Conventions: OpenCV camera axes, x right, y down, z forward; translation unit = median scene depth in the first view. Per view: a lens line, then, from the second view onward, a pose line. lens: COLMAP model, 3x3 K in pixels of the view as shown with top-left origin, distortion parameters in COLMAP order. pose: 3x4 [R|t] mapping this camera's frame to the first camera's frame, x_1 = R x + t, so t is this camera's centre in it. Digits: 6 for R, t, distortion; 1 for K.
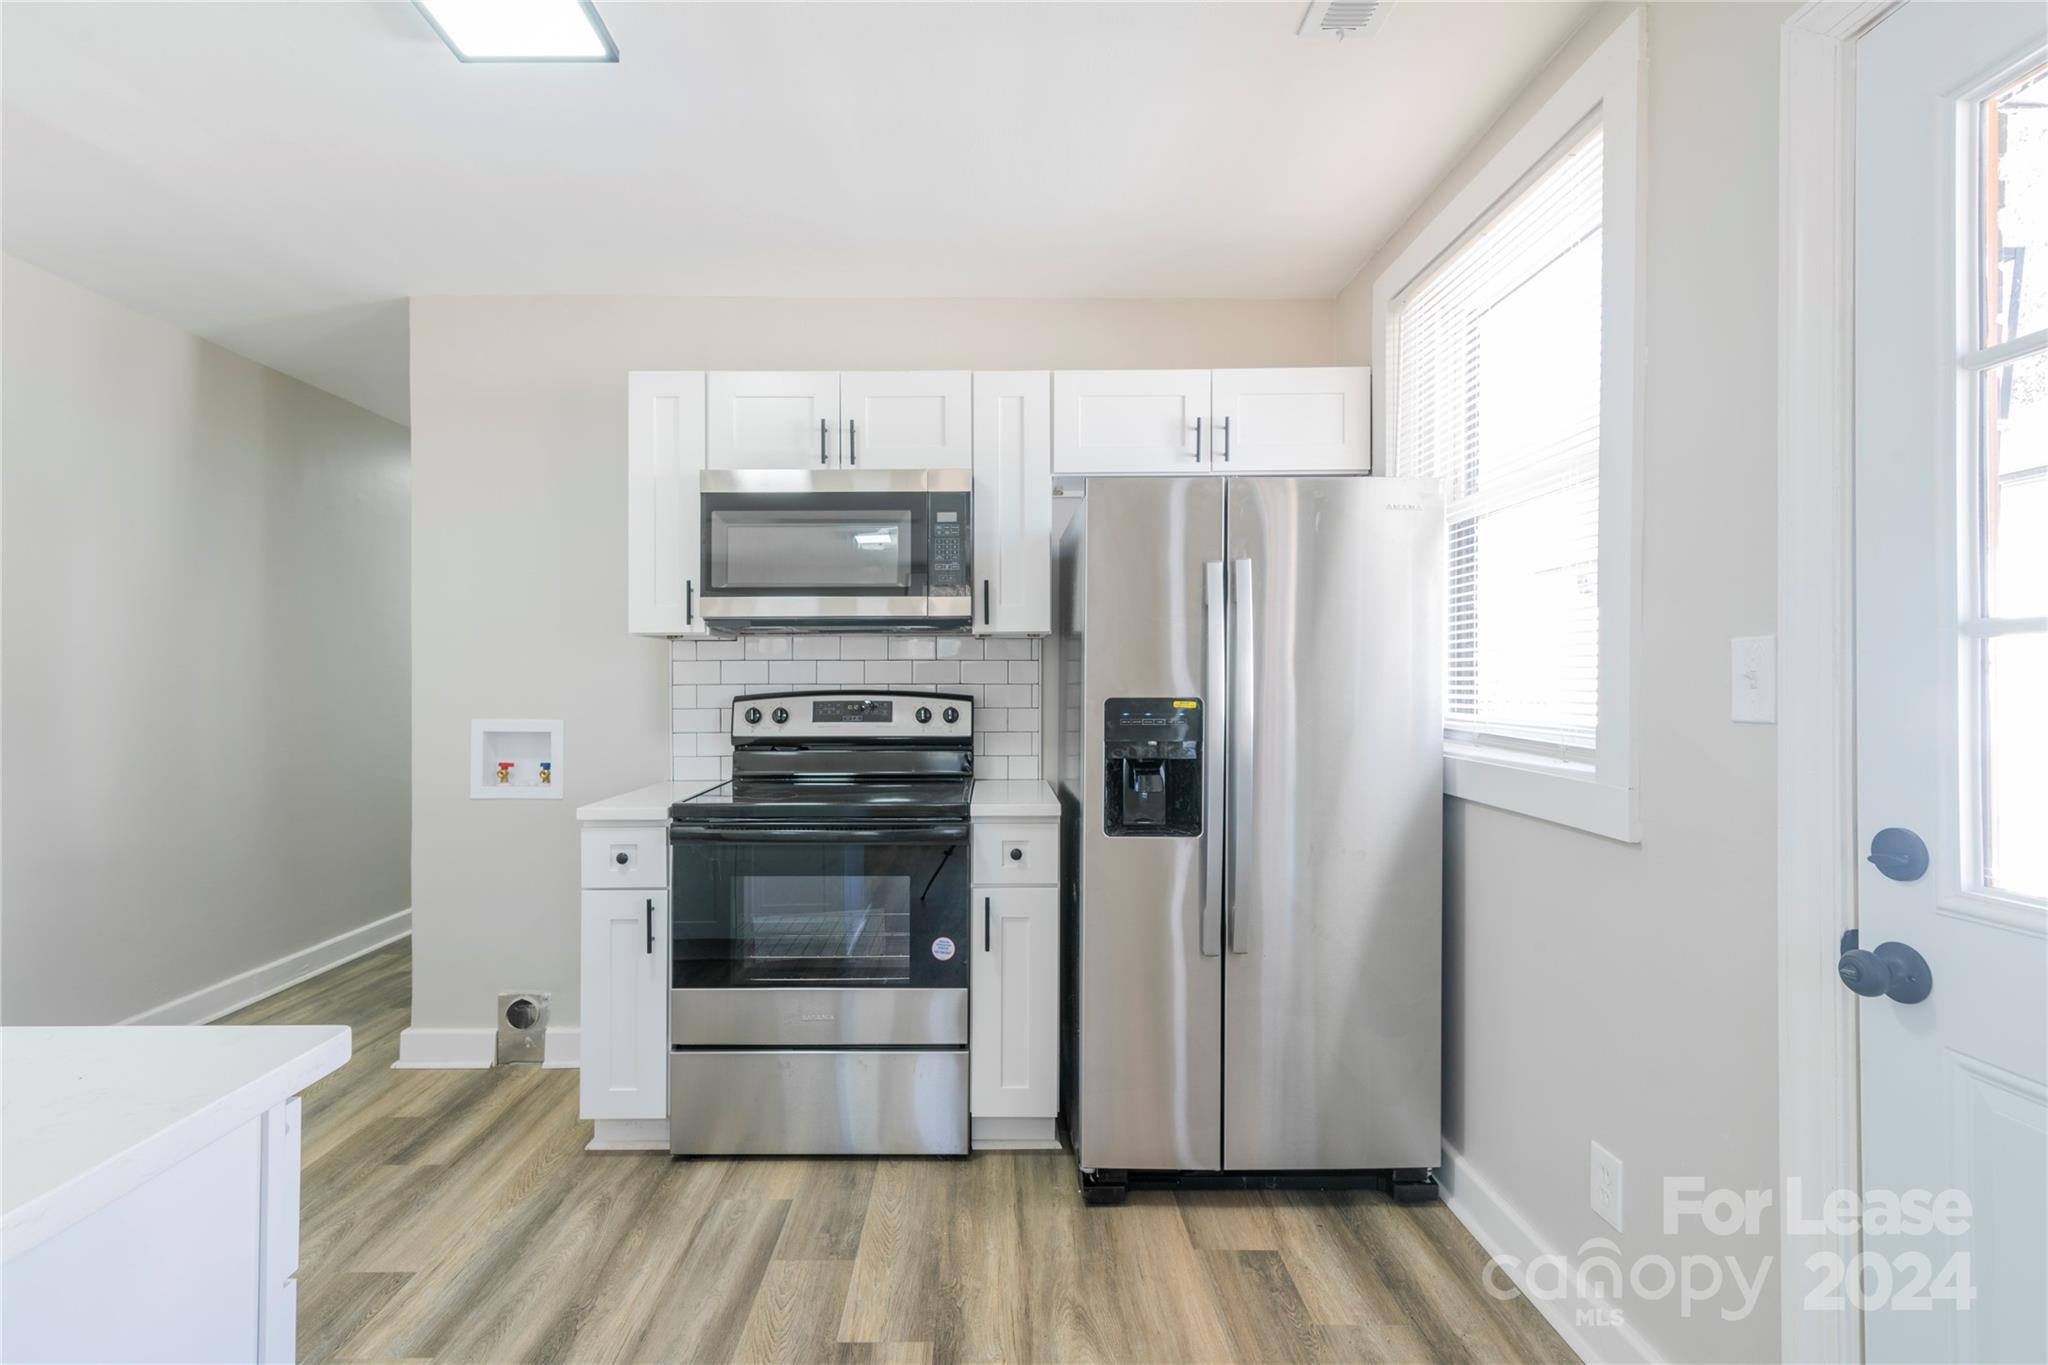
lens RADIAL K [[940.7, 0, 982.3], [0, 940.7, 673.5], [0, 0, 1]] dist [0.034804, -0.000129]
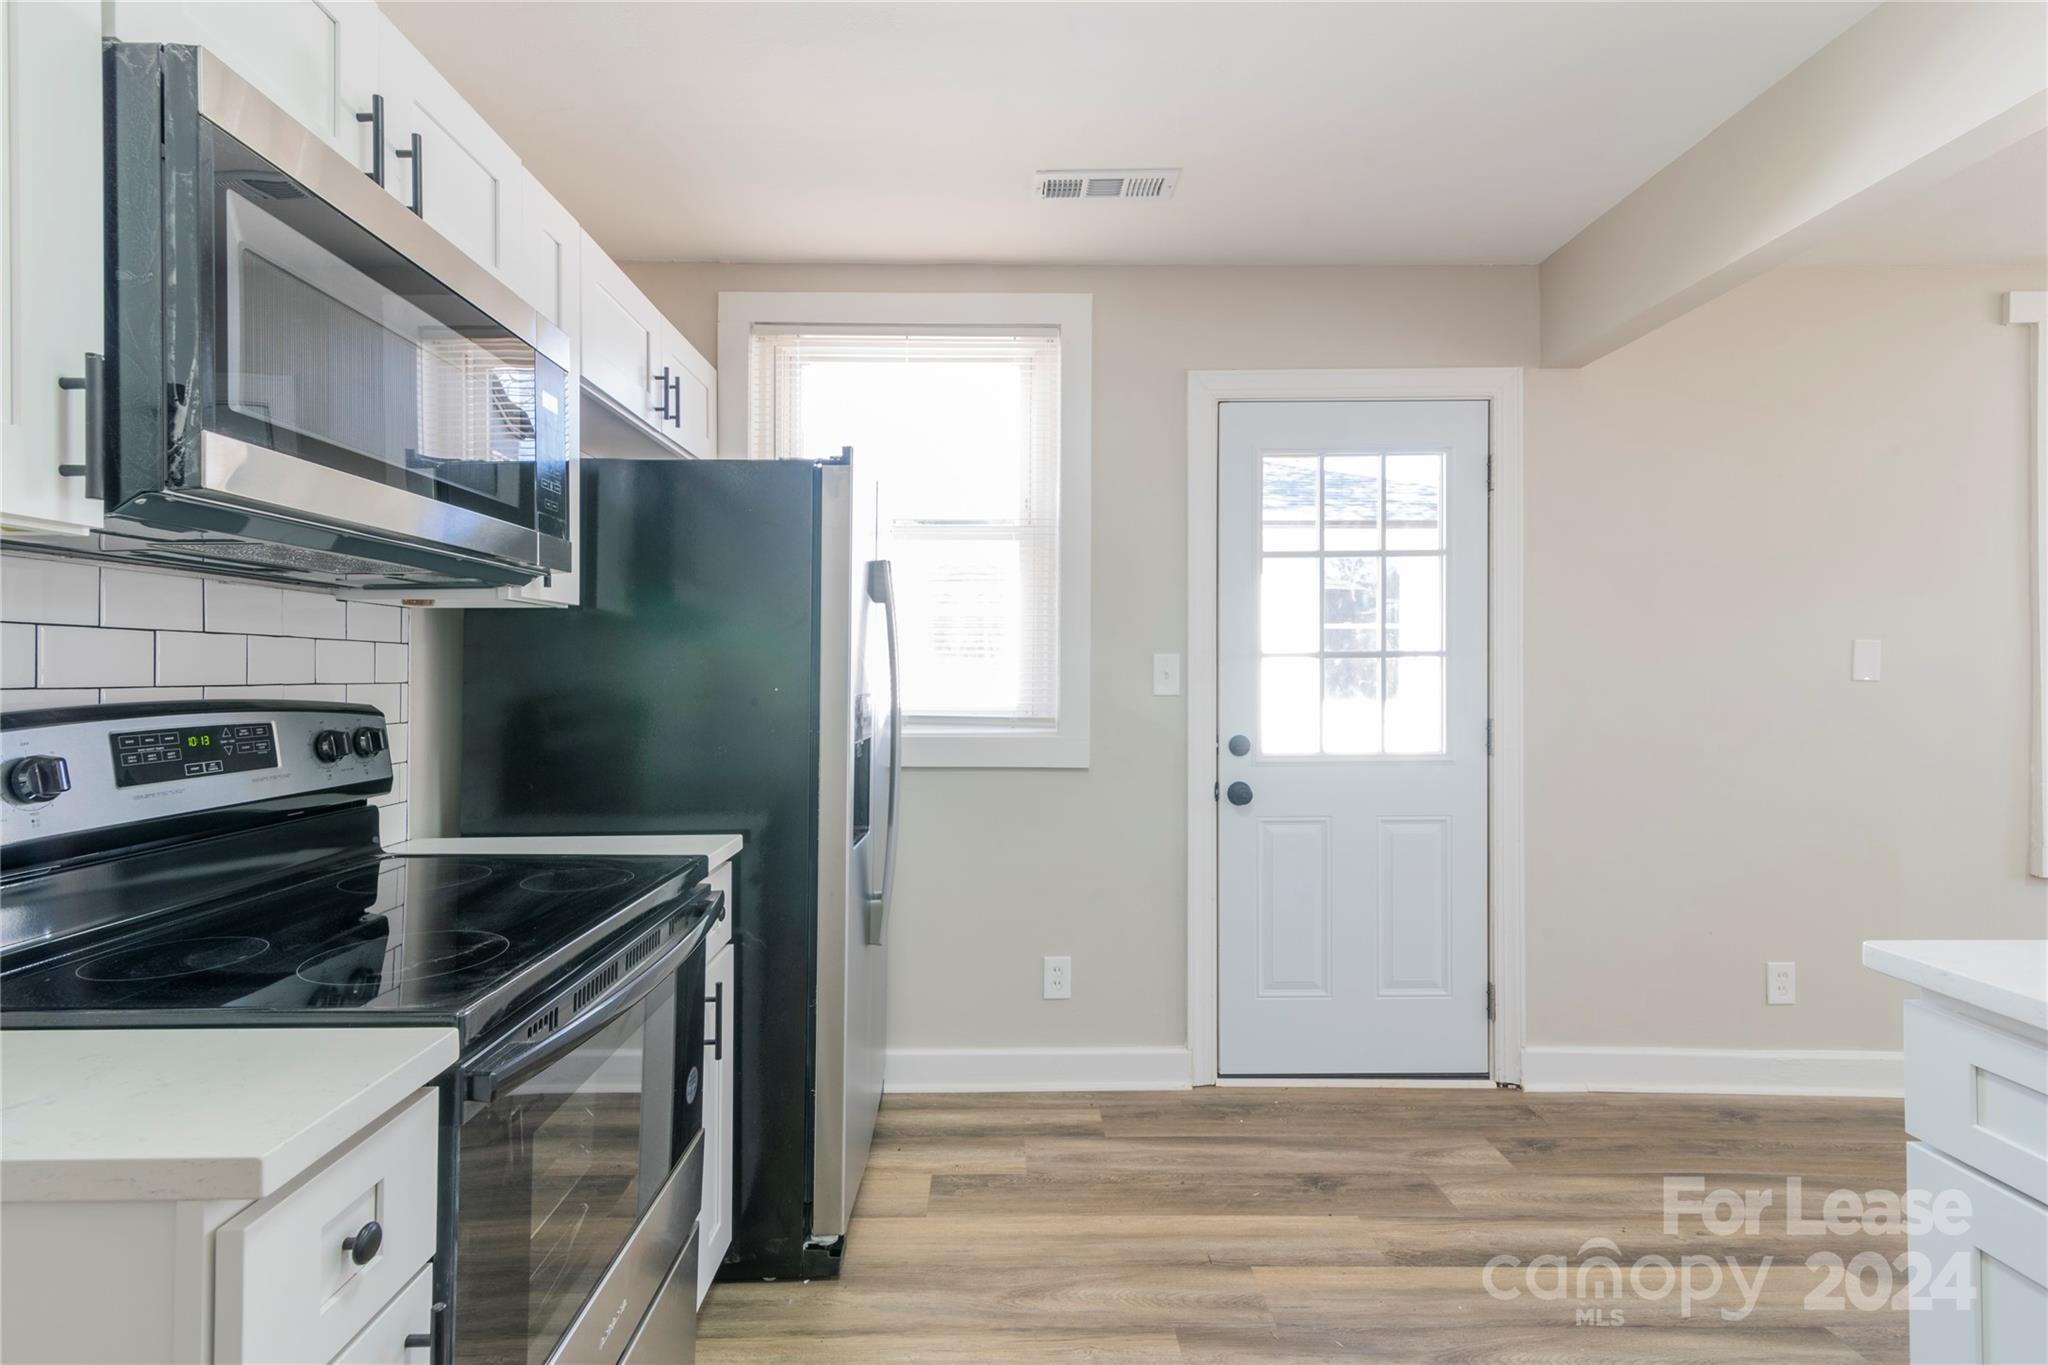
lens RADIAL K [[938.2, 0, 1006.5], [0, 938.2, 668.2], [0, 0, 1]] dist [0.011176, -0.000149]
pose [[-0.013426, 0.006441, 0.999889, -0.690145], [-0.006645, 0.999957, -0.006530, 0.003928], [-0.999888, -0.006732, -0.013383, 0.780948]]
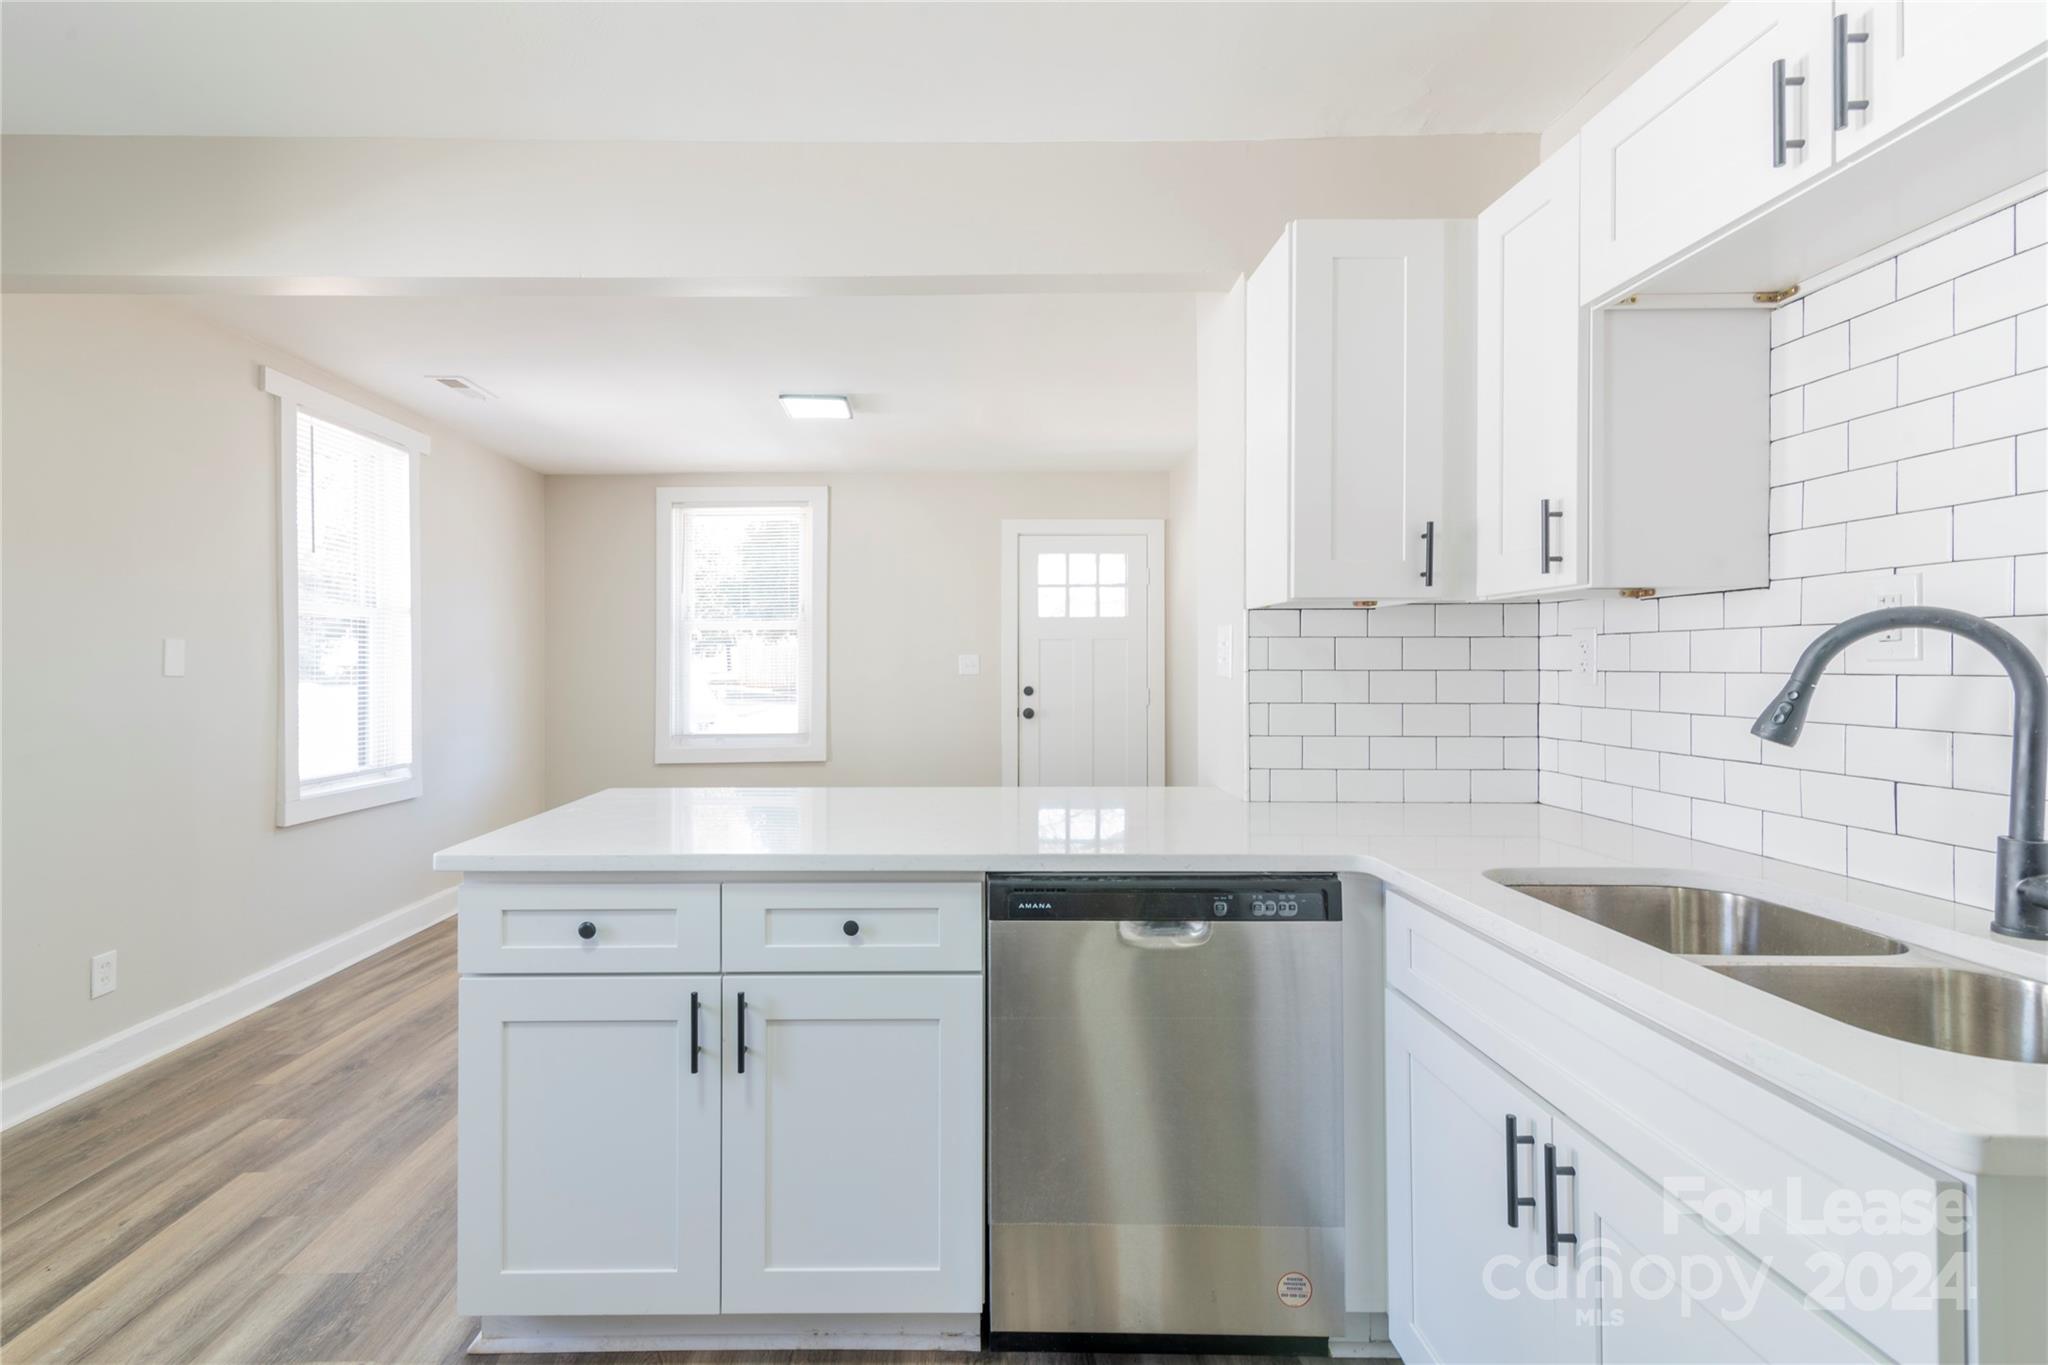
lens RADIAL K [[966.7, 0, 957.1], [0, 966.7, 666.4], [0, 0, 1]] dist [0.016975, -0.001161]
pose [[-0.999931, 0.003339, -0.011248, -0.594079], [0.003430, 0.999962, -0.008064, 0.005748], [0.011220, -0.008102, -0.999904, 1.050223]]
